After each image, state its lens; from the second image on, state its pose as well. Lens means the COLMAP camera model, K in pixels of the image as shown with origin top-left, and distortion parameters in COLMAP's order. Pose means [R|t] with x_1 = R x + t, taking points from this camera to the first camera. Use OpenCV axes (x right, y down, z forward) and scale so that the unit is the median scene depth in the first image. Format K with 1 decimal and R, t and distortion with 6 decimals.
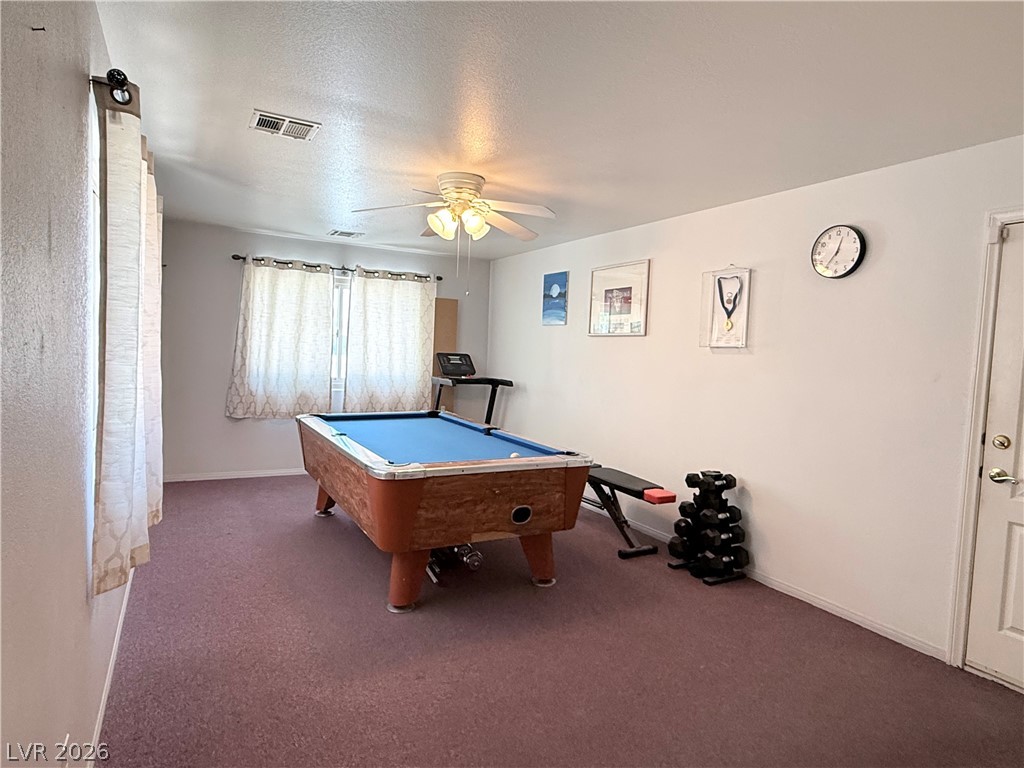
lens RADIAL K [[596.6, 0, 511.4], [0, 596.6, 383.9], [0, 0, 1]] dist [0.004919, 0.001000]
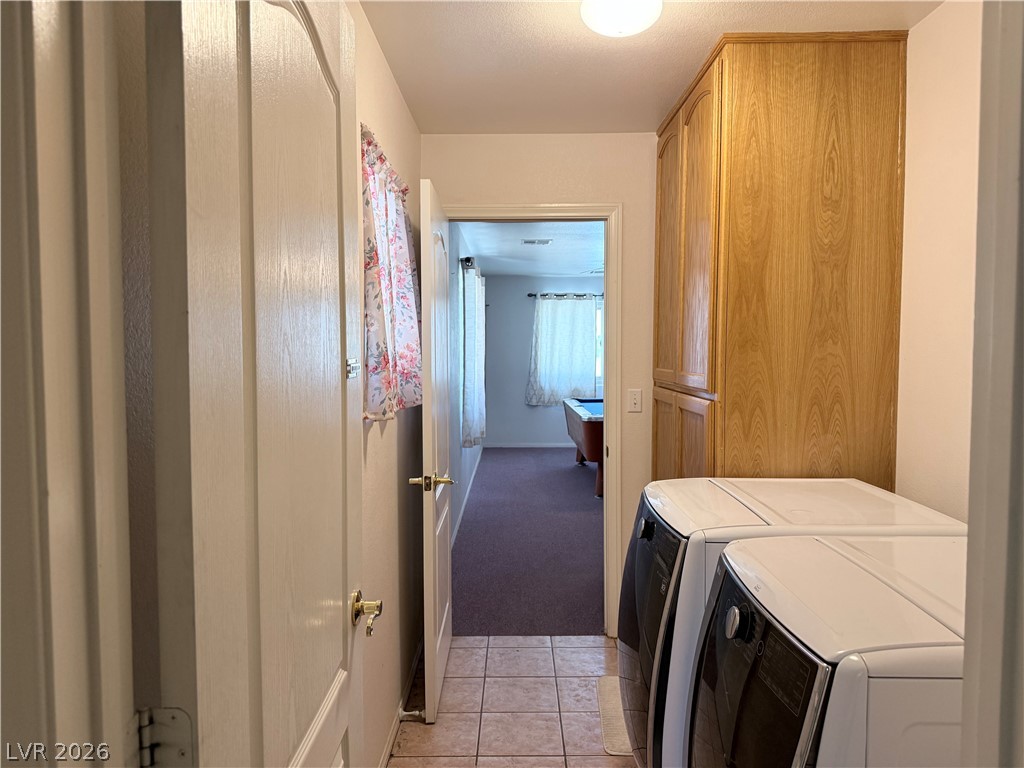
lens RADIAL K [[722.3, 0, 512.5], [0, 722.3, 382.3], [0, 0, 1]] dist [0.020267, -0.020261]
pose [[0.875679, -0.024721, -0.482261, 0.346451], [0.013554, 0.999554, -0.026626, 0.047741], [0.482703, 0.016780, 0.875623, -0.562278]]
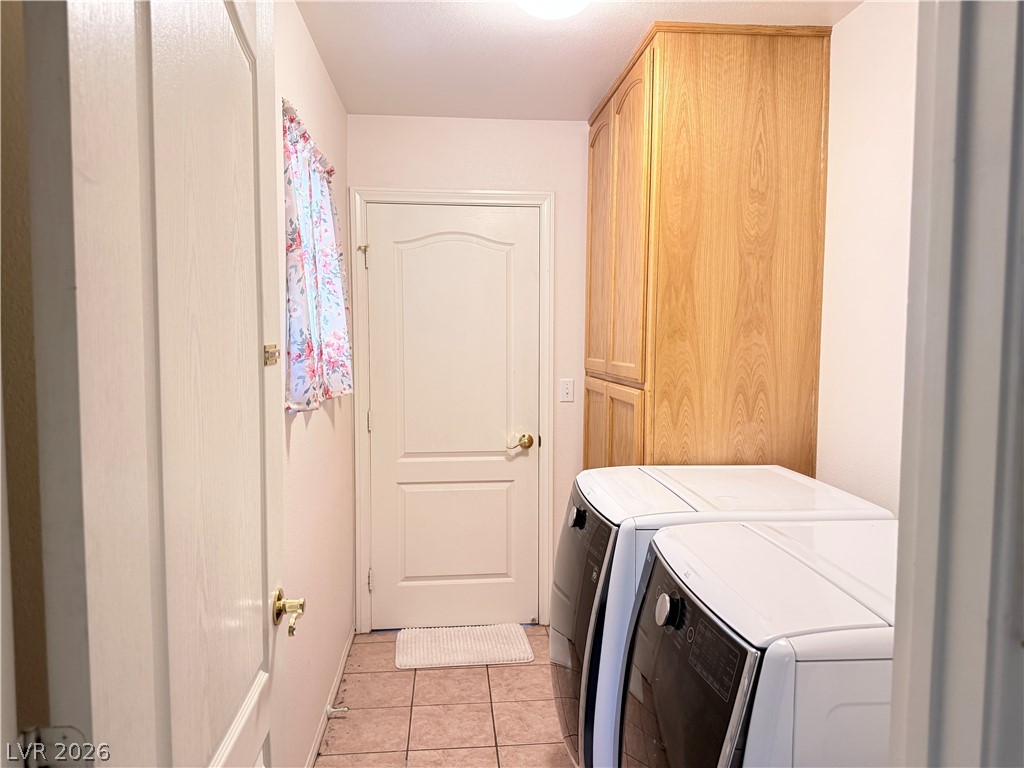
lens RADIAL K [[722.3, 0, 513.0], [0, 722.3, 389.0], [0, 0, 1]] dist [0.020267, -0.020261]
pose [[0.917442, -0.015369, -0.397573, 0.332326], [0.015479, 0.999876, -0.002933, 0.051476], [0.397569, -0.003463, 0.917566, -0.531607]]
